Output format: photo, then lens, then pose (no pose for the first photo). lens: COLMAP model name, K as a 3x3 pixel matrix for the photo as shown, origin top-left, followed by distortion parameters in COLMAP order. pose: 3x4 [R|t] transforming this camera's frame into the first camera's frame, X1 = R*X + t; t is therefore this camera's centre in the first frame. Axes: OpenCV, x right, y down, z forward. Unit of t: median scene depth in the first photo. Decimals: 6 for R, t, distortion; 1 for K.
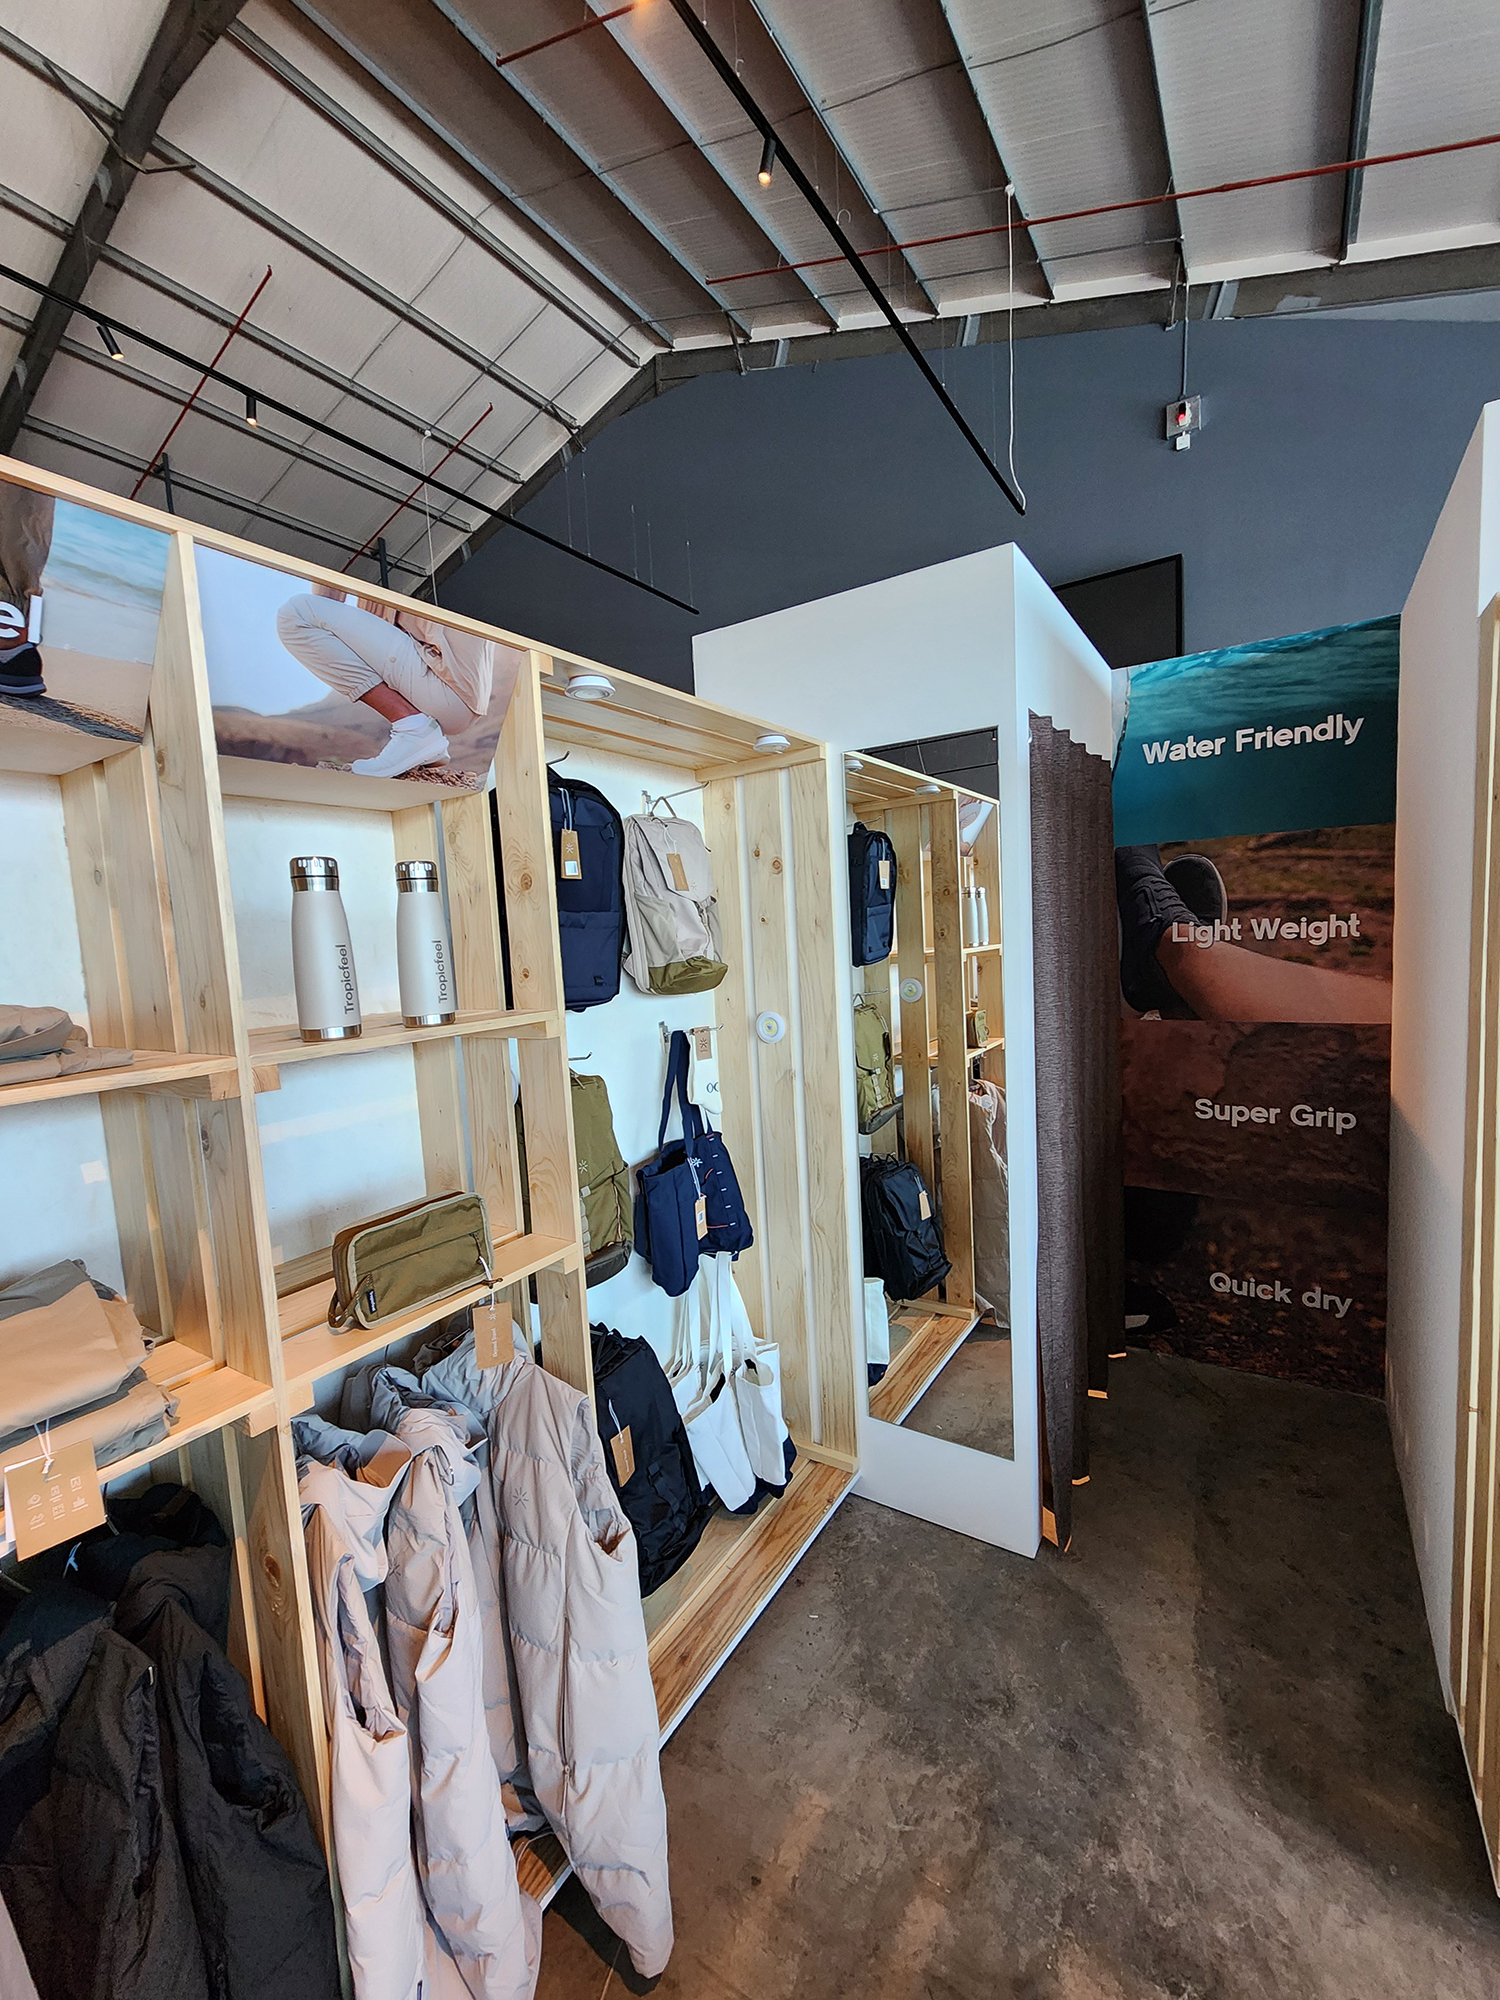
lens RADIAL K [[826.1, 0, 757.9], [0, 826.1, 1009.5], [0, 0, 1]] dist [-0.001079, 0.001374]
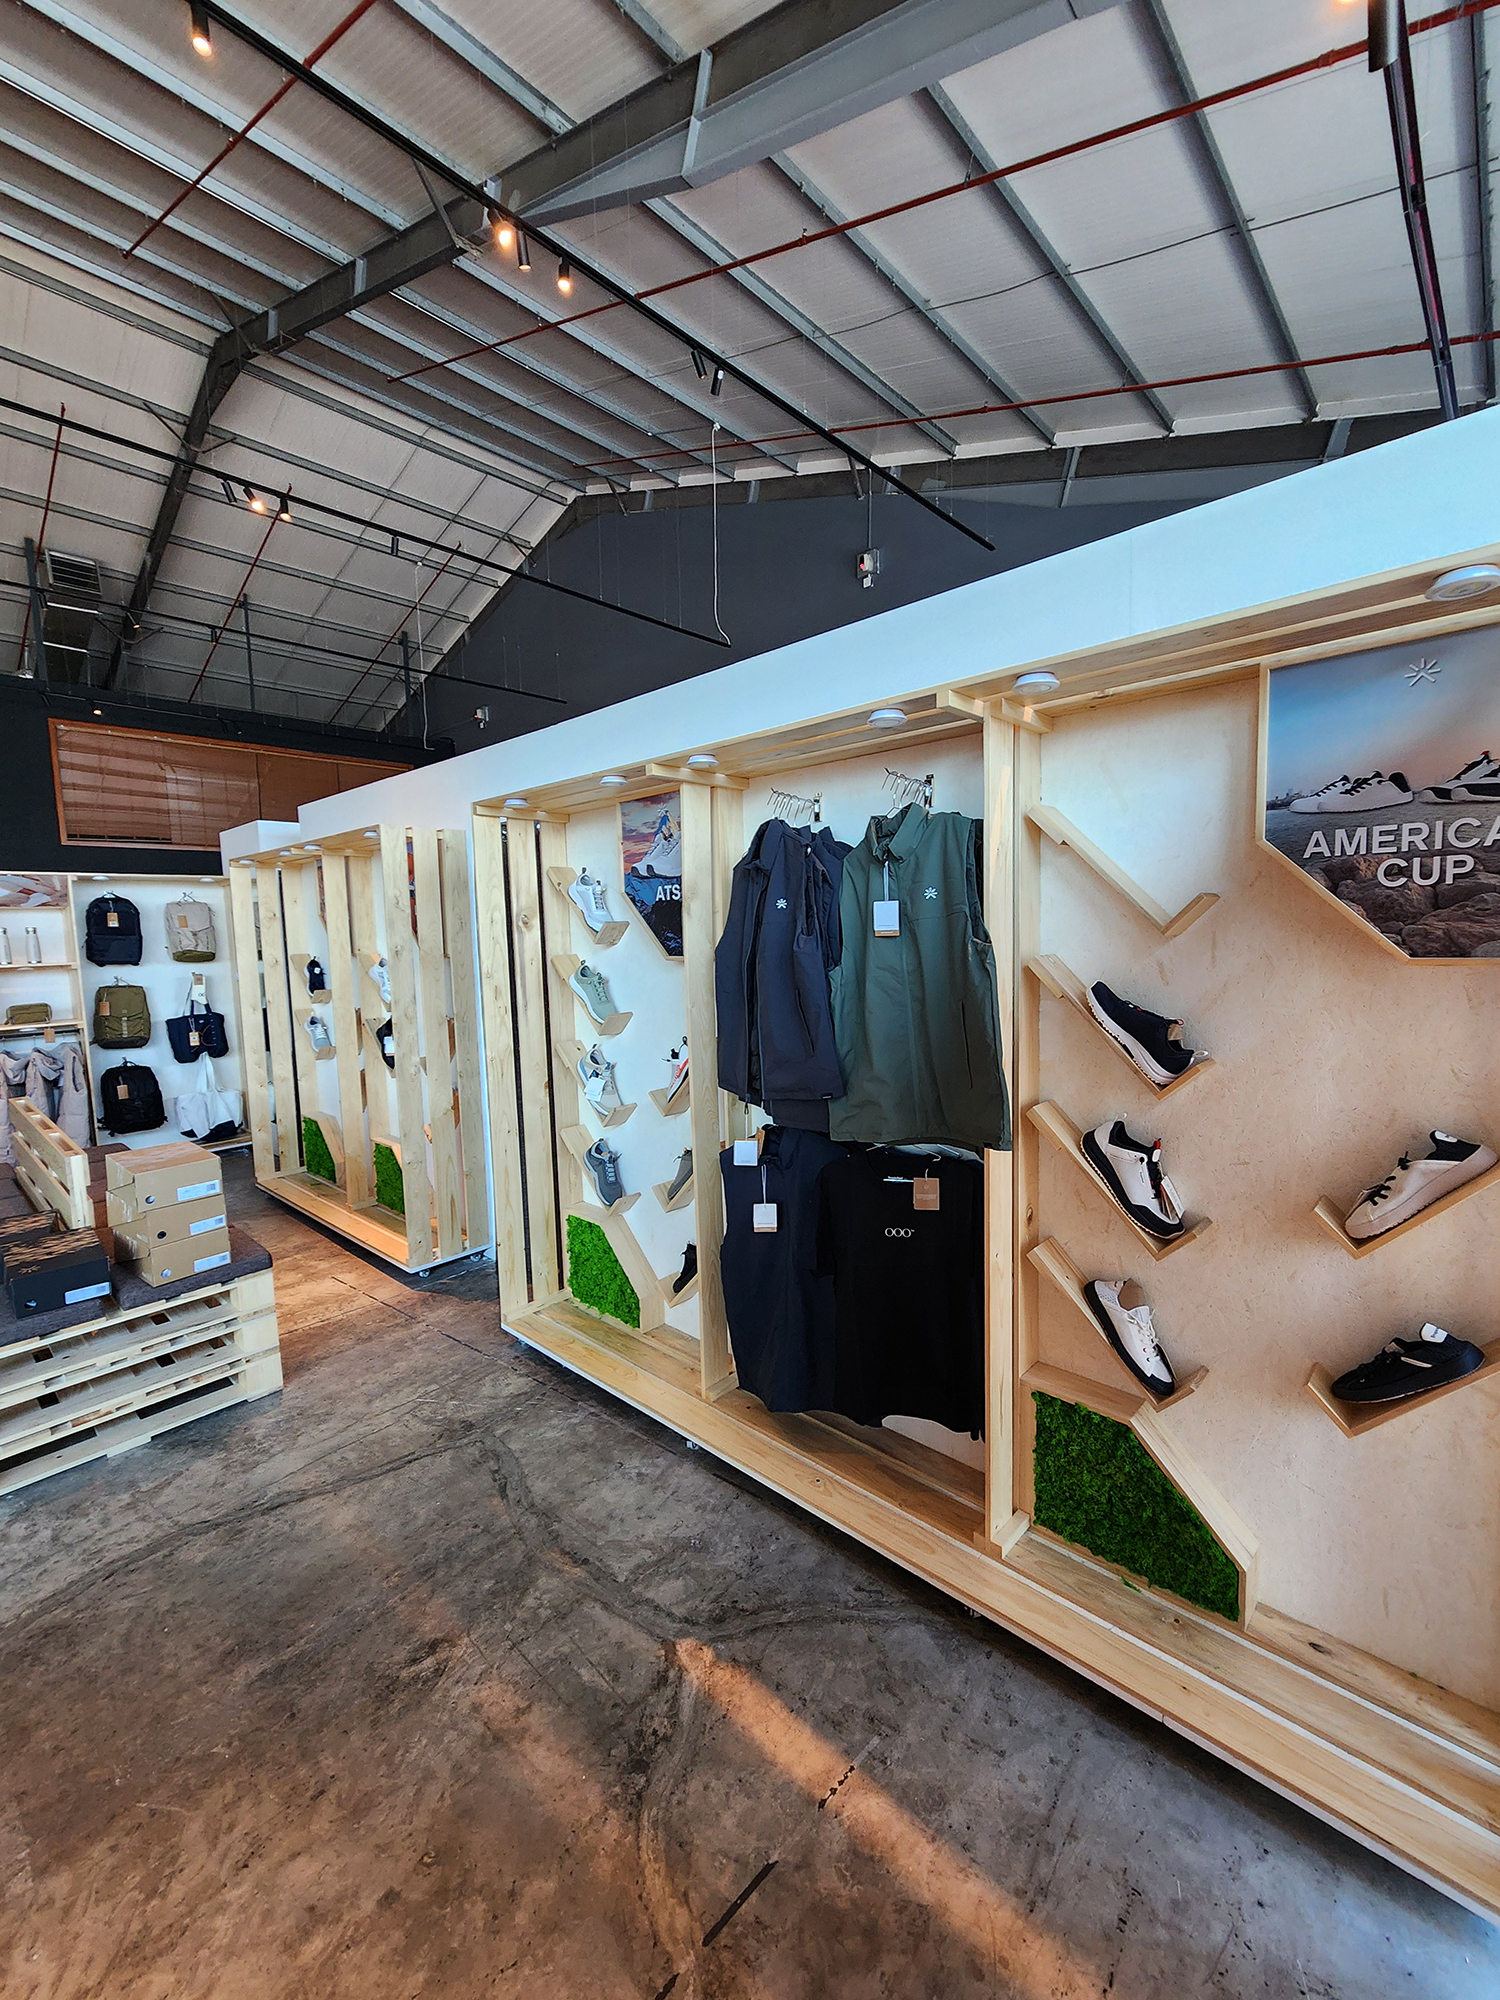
lens RADIAL K [[826.1, 0, 752.0], [0, 826.1, 1009.8], [0, 0, 1]] dist [-0.001079, 0.001374]
pose [[0.984975, 0.038205, -0.168416, 0.574743], [-0.036552, 0.999248, 0.012904, 0.009677], [0.168783, -0.006554, 0.985631, -0.378102]]
